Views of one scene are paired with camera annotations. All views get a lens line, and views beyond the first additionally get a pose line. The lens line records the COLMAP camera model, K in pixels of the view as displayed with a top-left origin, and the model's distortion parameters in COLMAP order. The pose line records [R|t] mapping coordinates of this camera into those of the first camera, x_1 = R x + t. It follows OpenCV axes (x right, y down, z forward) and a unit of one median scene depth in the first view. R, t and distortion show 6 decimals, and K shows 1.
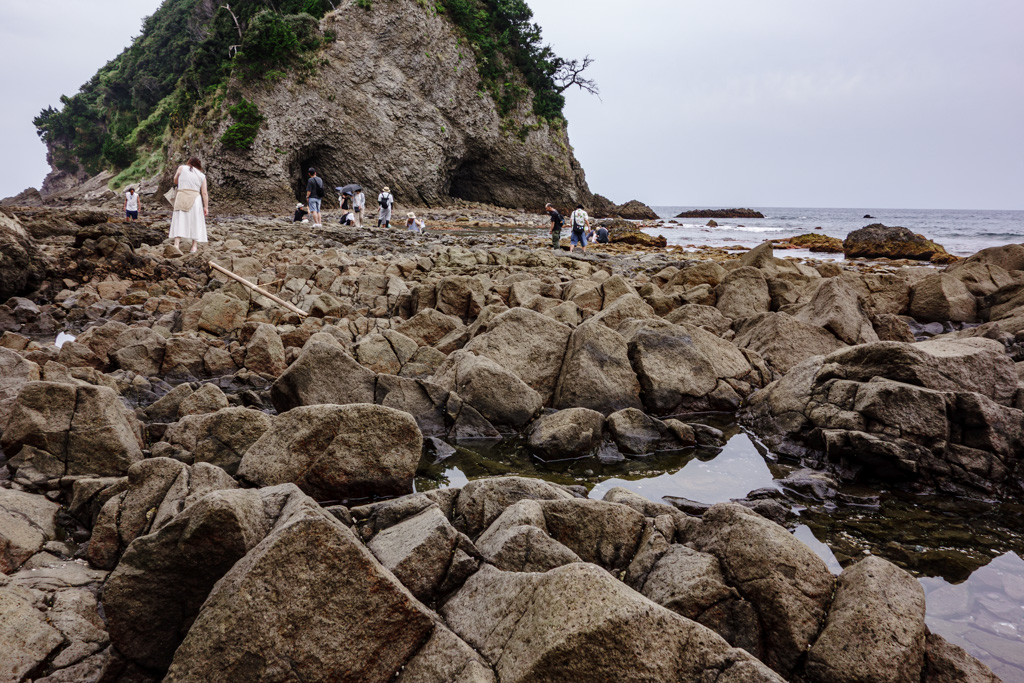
lens RADIAL K [[817.6, 0, 514.3], [0, 817.6, 340.0], [0, 0, 1]] dist [-0.000835, -0.004162]
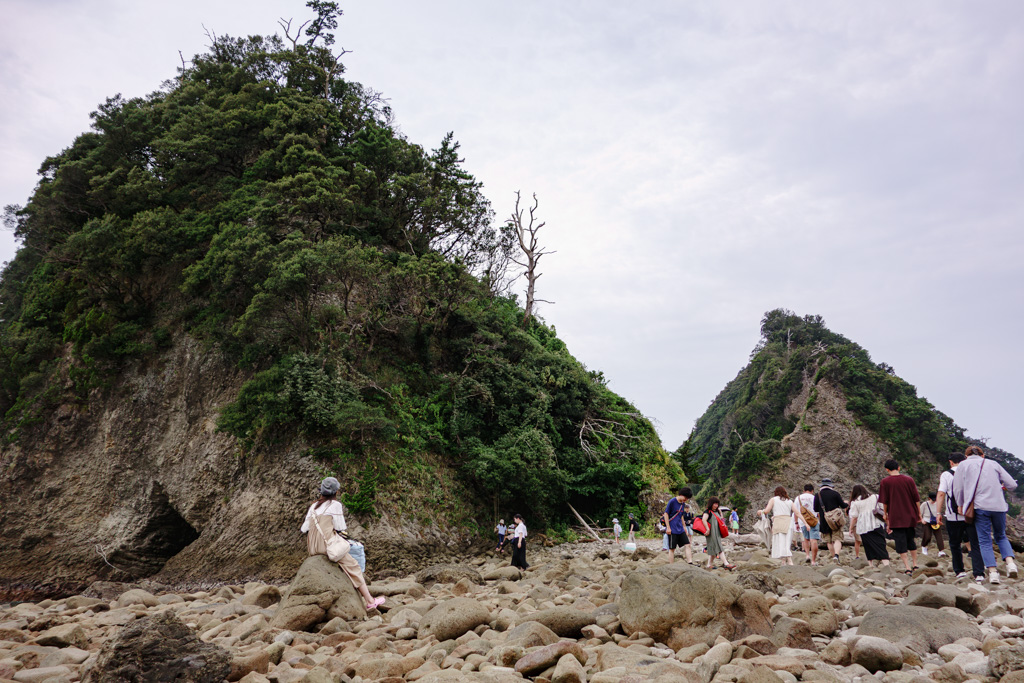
lens RADIAL K [[817.6, 0, 507.8], [0, 817.6, 340.9], [0, 0, 1]] dist [-0.000835, -0.004162]
pose [[0.792923, -0.183648, -0.580987, 0.317372], [-0.069817, 0.919835, -0.386043, 0.104964], [0.605309, 0.346665, 0.716537, -0.594097]]
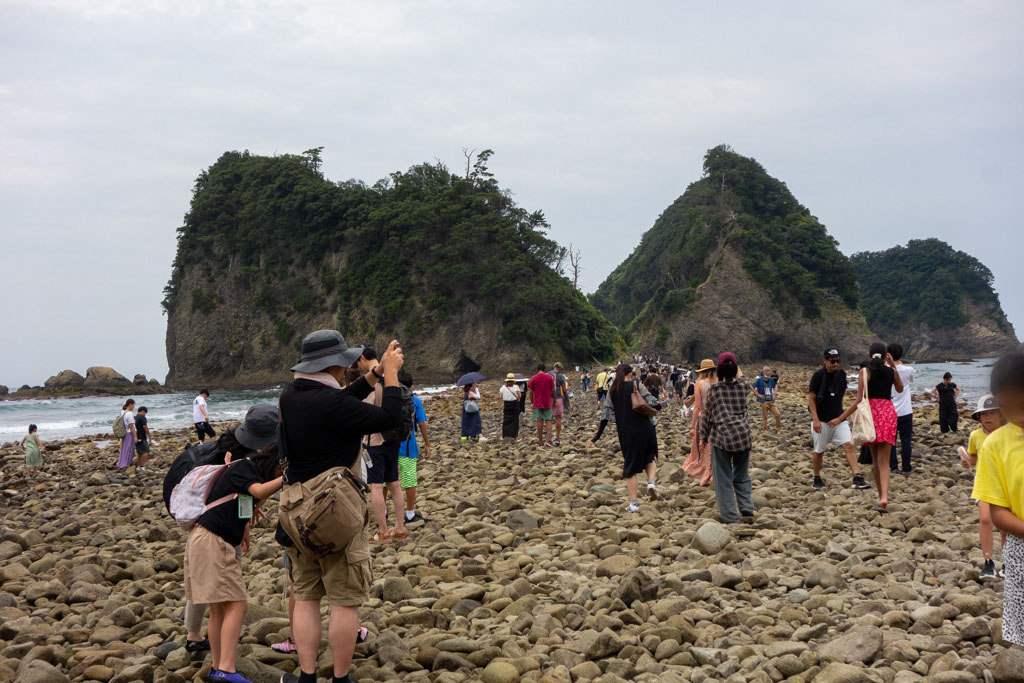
lens RADIAL K [[1302.0, 0, 512.3], [0, 1302.0, 344.8], [0, 0, 1]] dist [-0.008257, 0.000000]
pose [[0.858954, -0.048455, -0.509754, 1.159956], [-0.041854, 0.985538, -0.164206, 0.390847], [0.510339, 0.162380, 0.844504, -2.314580]]
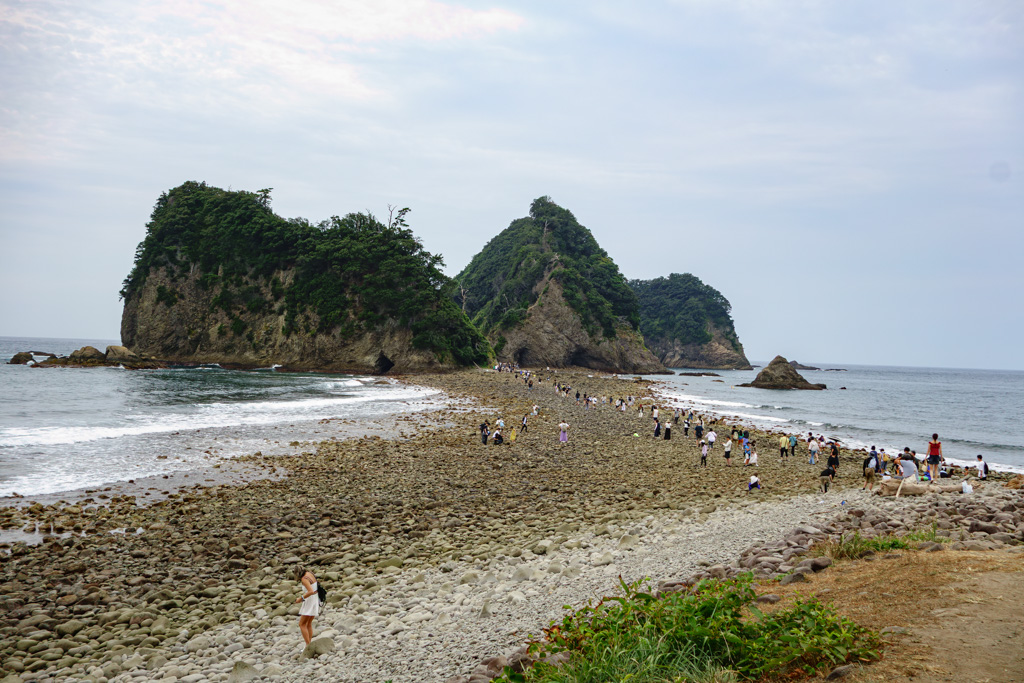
lens RADIAL K [[1135.6, 0, 513.1], [0, 1135.6, 340.0], [0, 0, 1]] dist [-0.002499, 0.000000]
pose [[0.935770, 0.018153, -0.352144, 1.206089], [-0.081715, 0.982651, -0.166490, 0.442952], [0.343012, 0.184572, 0.921019, -2.917380]]
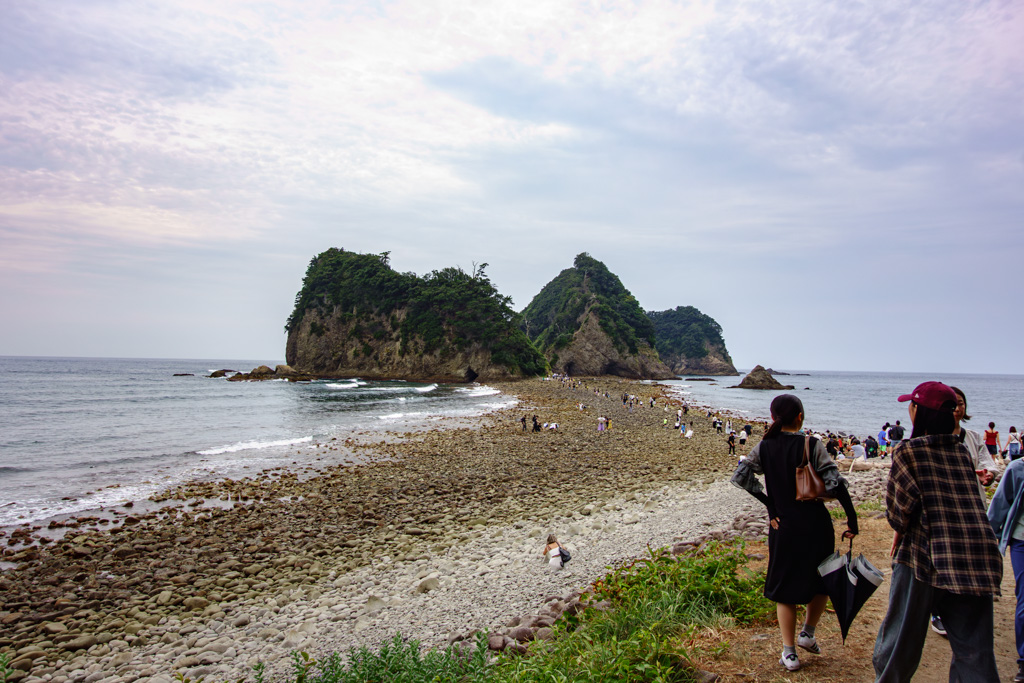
lens RADIAL K [[817.6, 0, 512.6], [0, 817.6, 340.8], [0, 0, 1]] dist [-0.000835, -0.004162]
pose [[0.912321, -0.003501, -0.409462, 1.205835], [-0.077221, 0.980550, -0.180441, 0.440854], [0.402130, 0.196239, 0.894305, -2.917995]]
